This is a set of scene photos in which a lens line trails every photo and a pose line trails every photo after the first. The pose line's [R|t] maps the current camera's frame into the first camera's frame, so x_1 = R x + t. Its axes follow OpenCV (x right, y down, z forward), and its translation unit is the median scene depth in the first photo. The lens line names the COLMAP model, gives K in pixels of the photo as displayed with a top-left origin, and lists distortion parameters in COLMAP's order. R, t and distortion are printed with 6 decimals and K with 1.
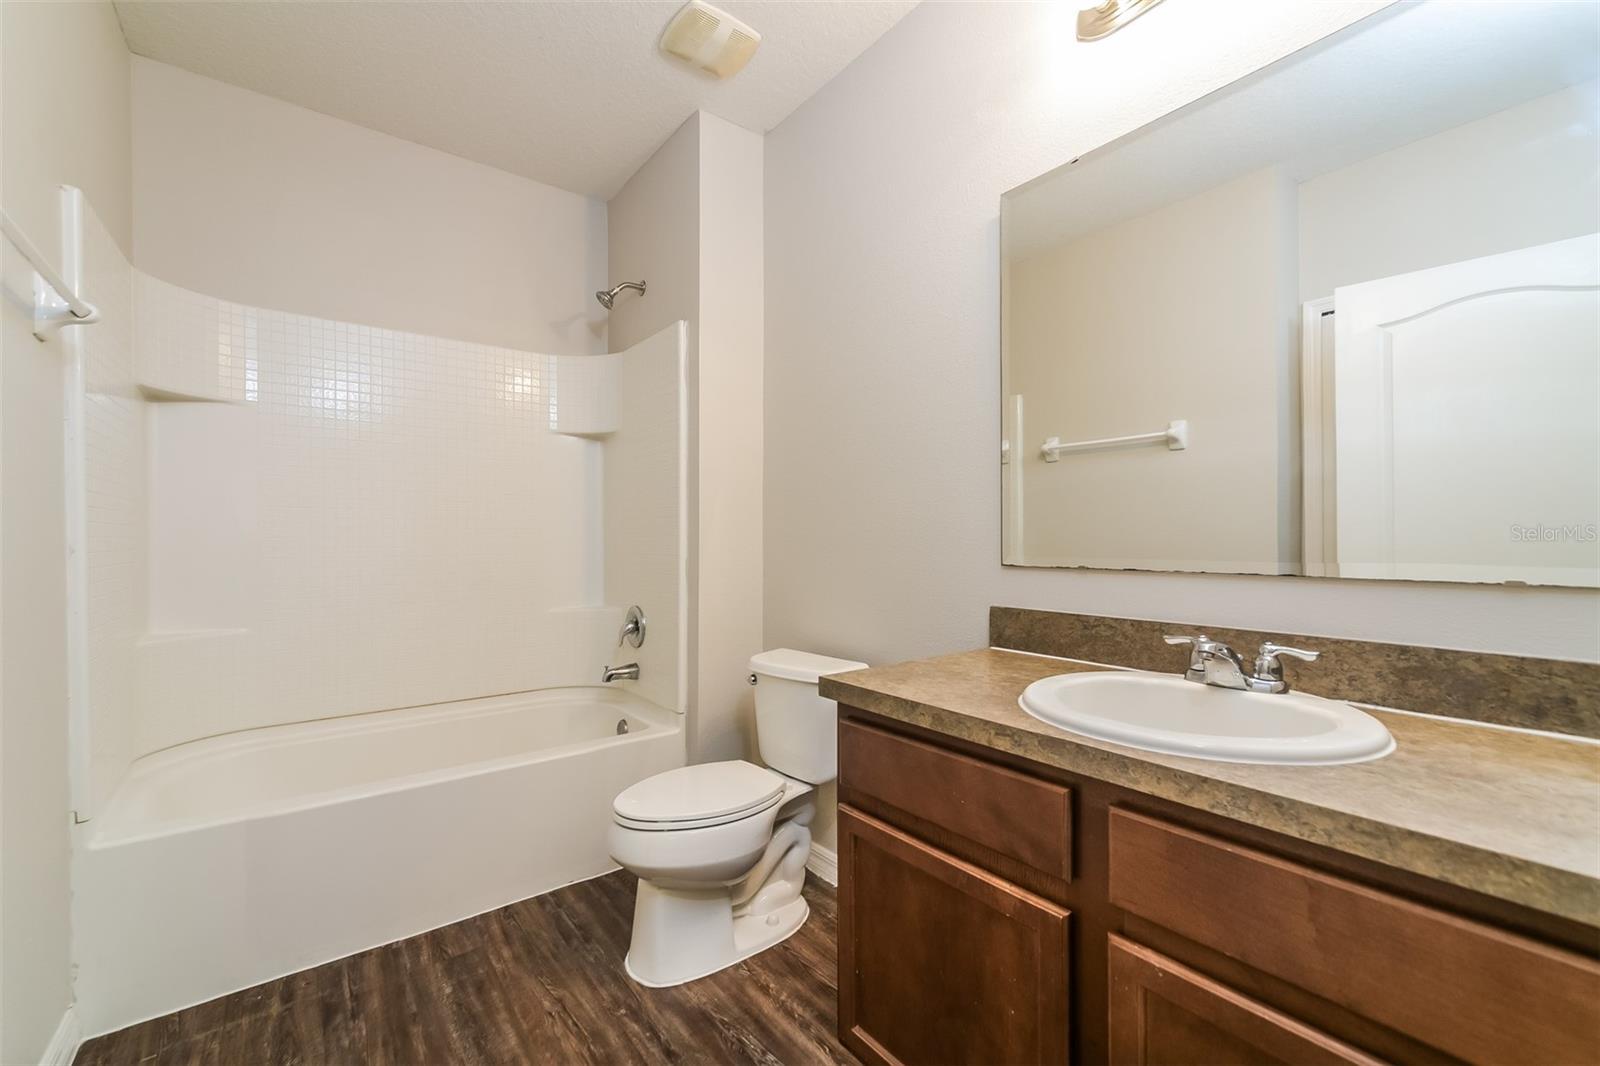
lens RADIAL K [[630.3, 0, 803.4], [0, 630.3, 530.5], [0, 0, 1]] dist [-0.001289, -0.000427]
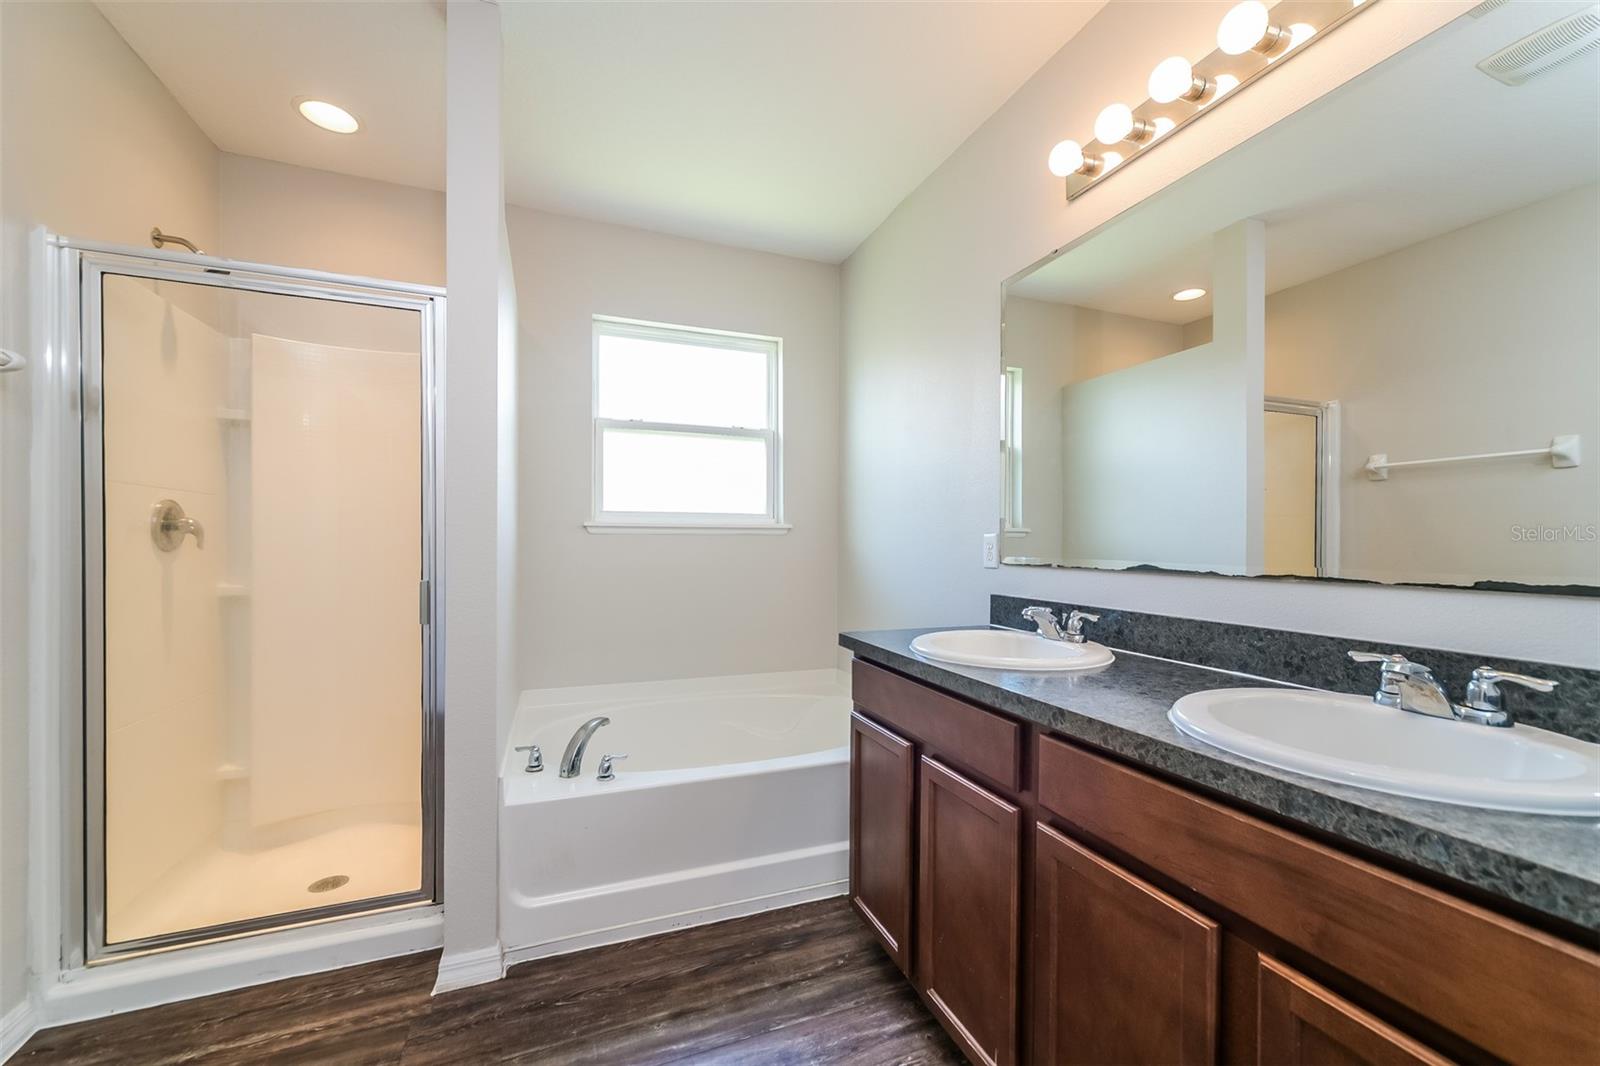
lens RADIAL K [[649.0, 0, 799.1], [0, 649.0, 539.5], [0, 0, 1]] dist [0.001930, 0.000452]
pose [[0.951519, 0.006828, -0.307515, 0.113495], [-0.004251, 0.999950, 0.009050, -0.001968], [0.307561, -0.007304, 0.951500, -0.143593]]
